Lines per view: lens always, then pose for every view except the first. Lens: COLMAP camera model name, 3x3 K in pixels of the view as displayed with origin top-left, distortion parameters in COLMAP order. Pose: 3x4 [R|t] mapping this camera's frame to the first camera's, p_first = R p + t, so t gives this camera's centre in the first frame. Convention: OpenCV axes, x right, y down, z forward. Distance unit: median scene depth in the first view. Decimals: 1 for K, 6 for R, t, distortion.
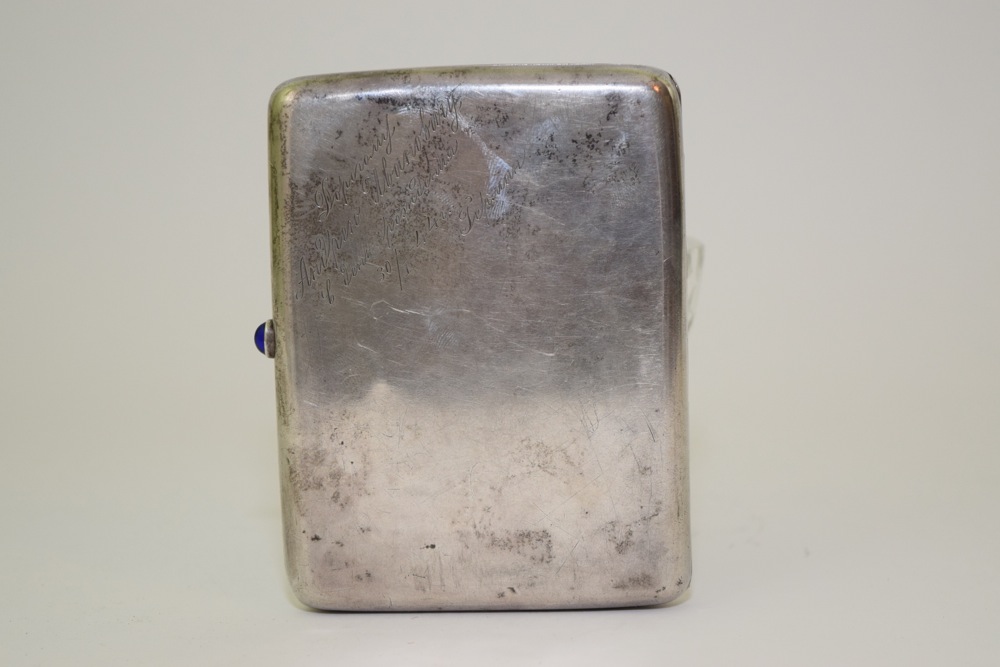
lens RADIAL K [[2197.2, 0, 499.9], [0, 2197.2, 332.7], [0, 0, 1]] dist [0.052800, 0.000000]
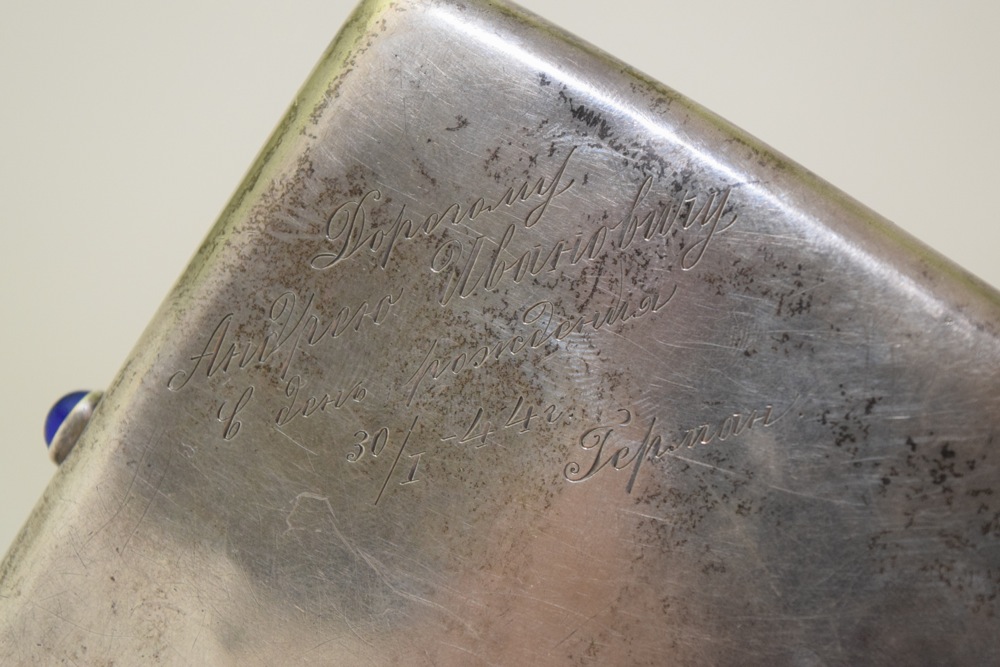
lens RADIAL K [[2197.2, 0, 501.0], [0, 2197.2, 333.4], [0, 0, 1]] dist [0.052800, 0.000000]
pose [[0.825955, 0.556712, -0.088714, -0.004984], [-0.562445, 0.824440, -0.062882, -0.033735], [0.038132, 0.101835, 0.994070, 0.572514]]
